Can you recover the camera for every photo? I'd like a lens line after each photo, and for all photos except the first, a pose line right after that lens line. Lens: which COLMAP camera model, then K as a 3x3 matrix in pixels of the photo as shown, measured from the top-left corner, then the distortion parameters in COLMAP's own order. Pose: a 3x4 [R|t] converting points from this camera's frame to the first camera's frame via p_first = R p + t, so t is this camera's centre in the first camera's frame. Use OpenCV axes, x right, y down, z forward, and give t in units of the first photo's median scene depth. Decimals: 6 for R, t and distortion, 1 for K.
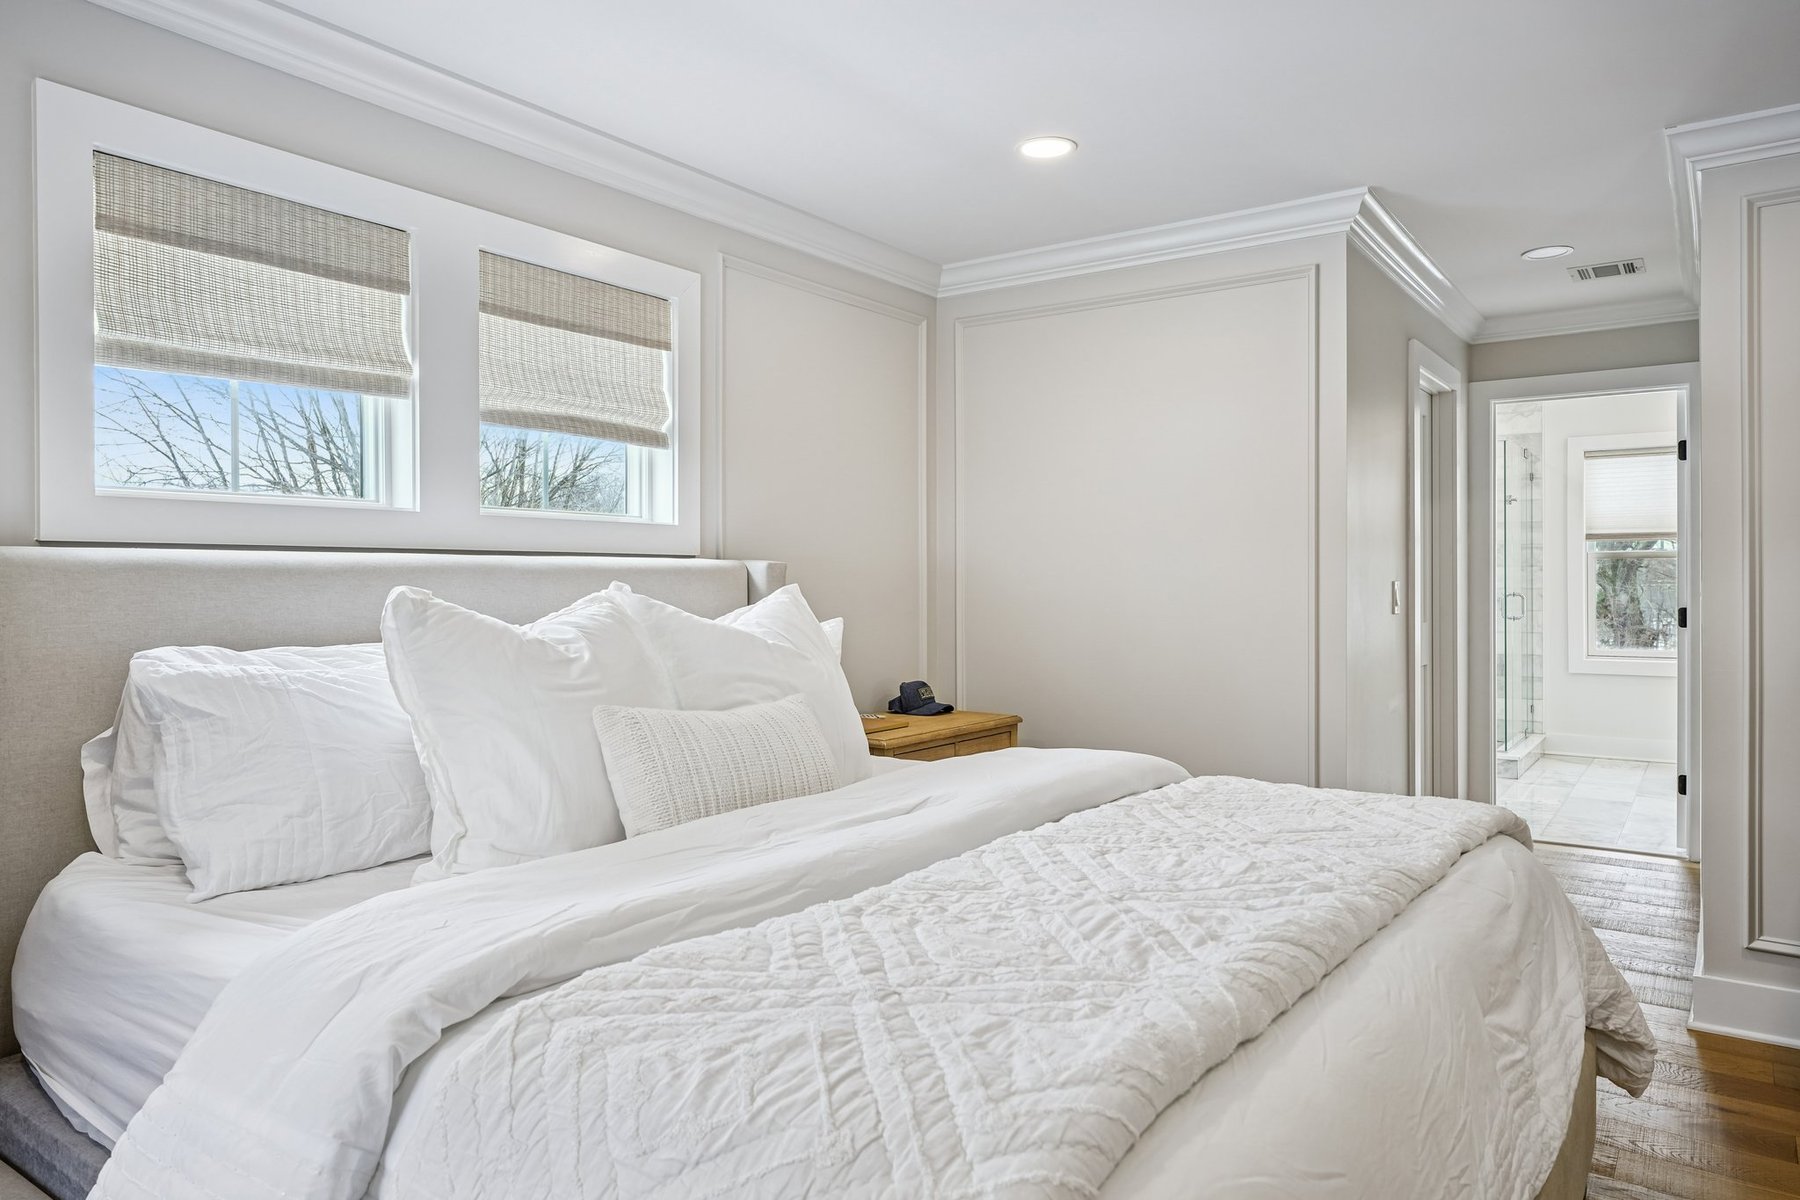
lens RADIAL K [[1150.9, 0, 896.5], [0, 1150.9, 593.9], [0, 0, 1]] dist [0.004333, 0.001448]
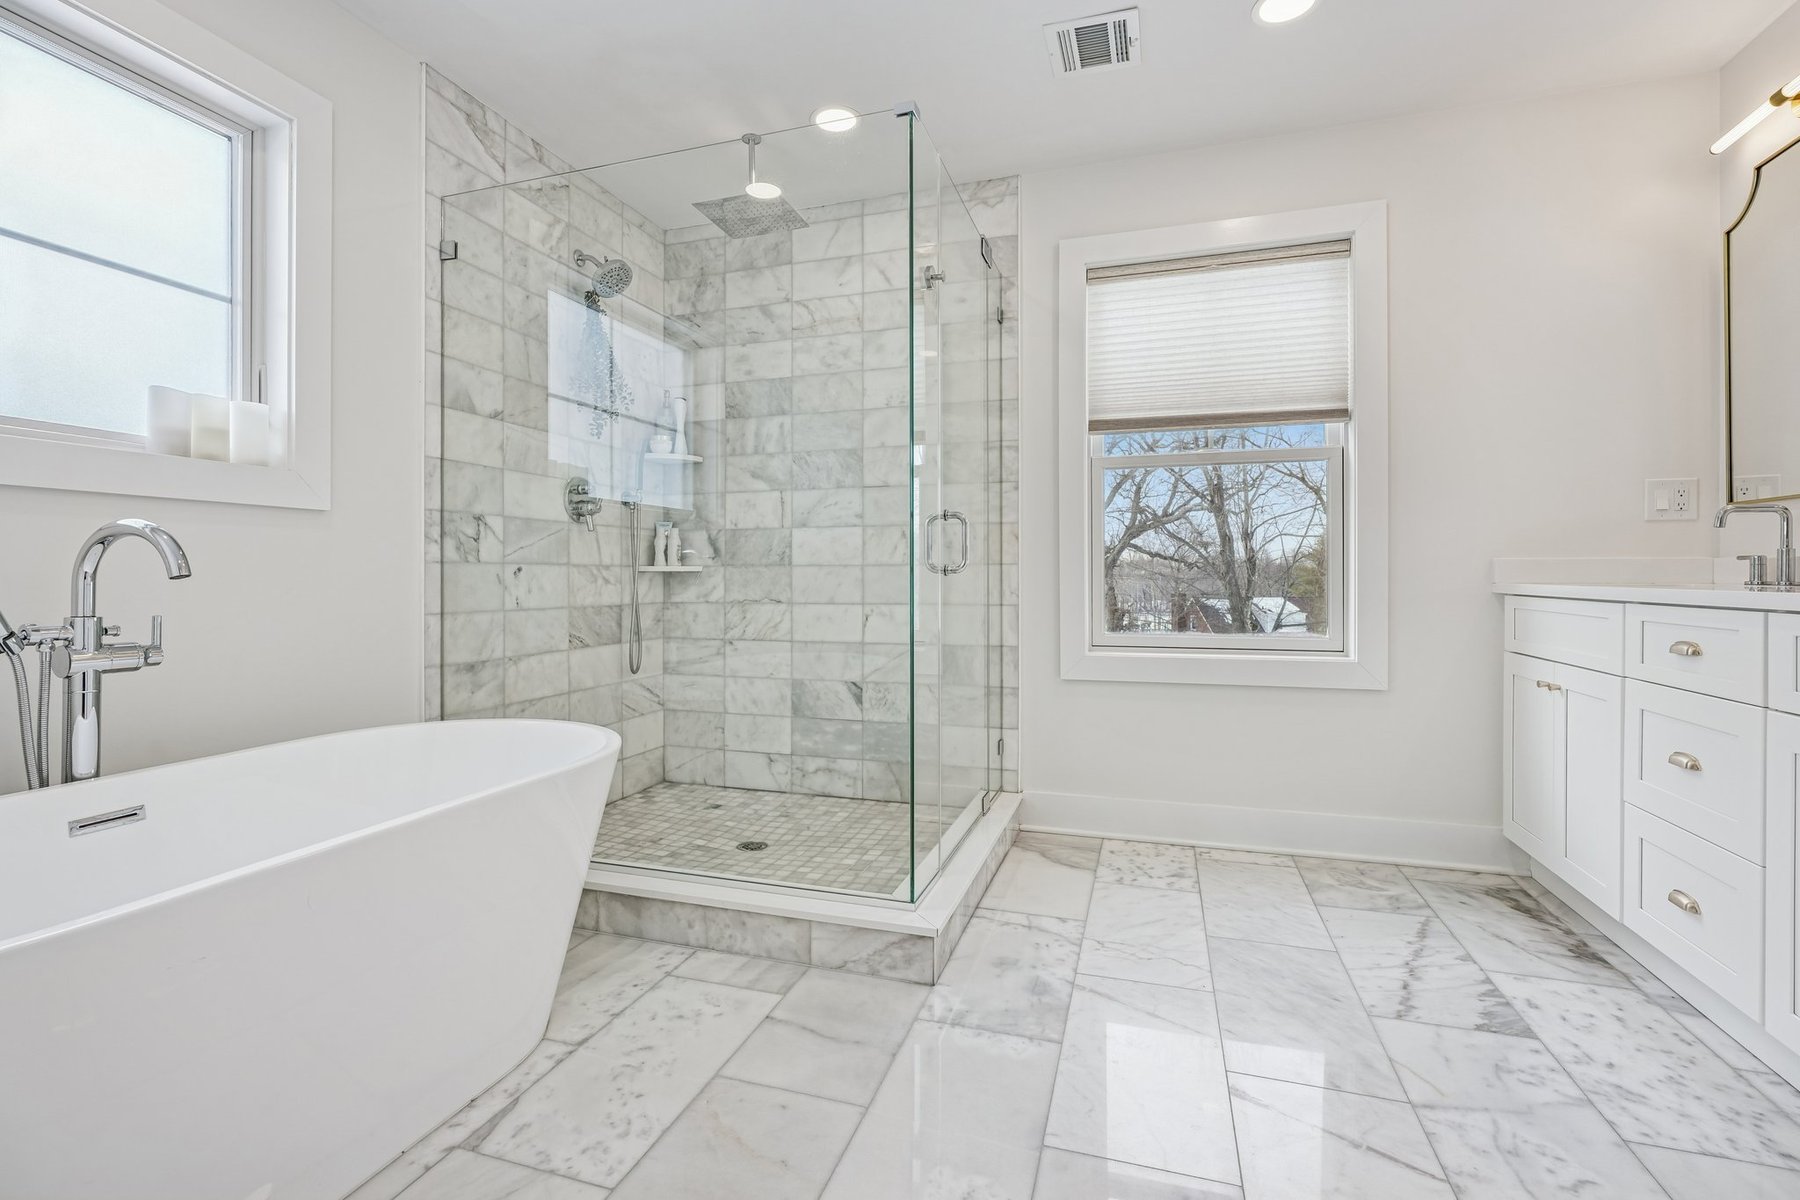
lens RADIAL K [[807.3, 0, 899.7], [0, 807.3, 587.7], [0, 0, 1]] dist [-0.000895, -0.000014]
pose [[0.952224, -0.001719, 0.305395, 0.398442], [0.001805, 0.999998, 0.000001, 0.026449], [-0.305395, 0.000550, 0.952226, 0.667799]]
